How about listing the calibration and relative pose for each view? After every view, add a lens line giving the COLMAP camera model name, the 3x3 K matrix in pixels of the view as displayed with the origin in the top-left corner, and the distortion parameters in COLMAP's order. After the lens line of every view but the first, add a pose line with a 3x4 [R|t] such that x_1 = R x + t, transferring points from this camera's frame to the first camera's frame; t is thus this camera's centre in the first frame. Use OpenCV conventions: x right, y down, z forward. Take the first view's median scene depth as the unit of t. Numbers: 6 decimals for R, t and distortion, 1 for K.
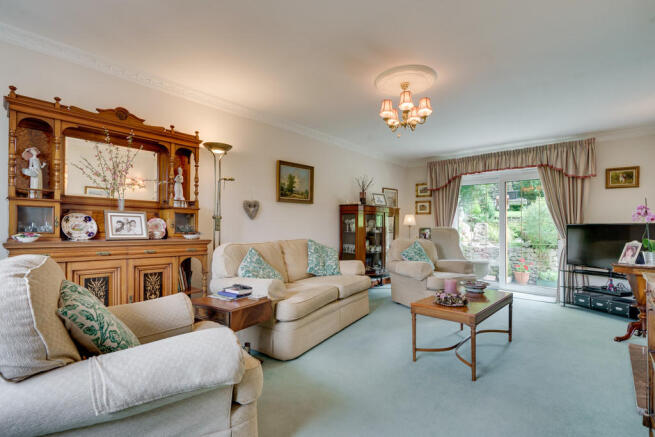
lens RADIAL K [[300.6, 0, 315.1], [0, 300.6, 234.1], [0, 0, 1]] dist [-0.004345, -0.000043]
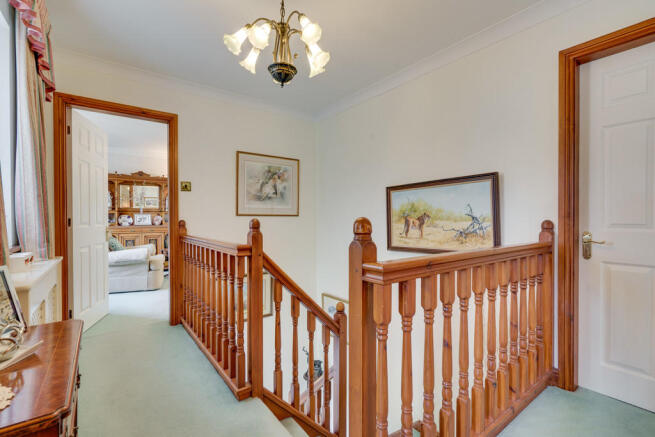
lens RADIAL K [[300.6, 0, 326.1], [0, 300.6, 219.5], [0, 0, 1]] dist [-0.004345, -0.000043]
pose [[0.983745, -0.009767, -0.179303, 1.317231], [0.009328, 0.999951, -0.003291, -0.006901], [0.179327, 0.001565, 0.983788, -1.168011]]
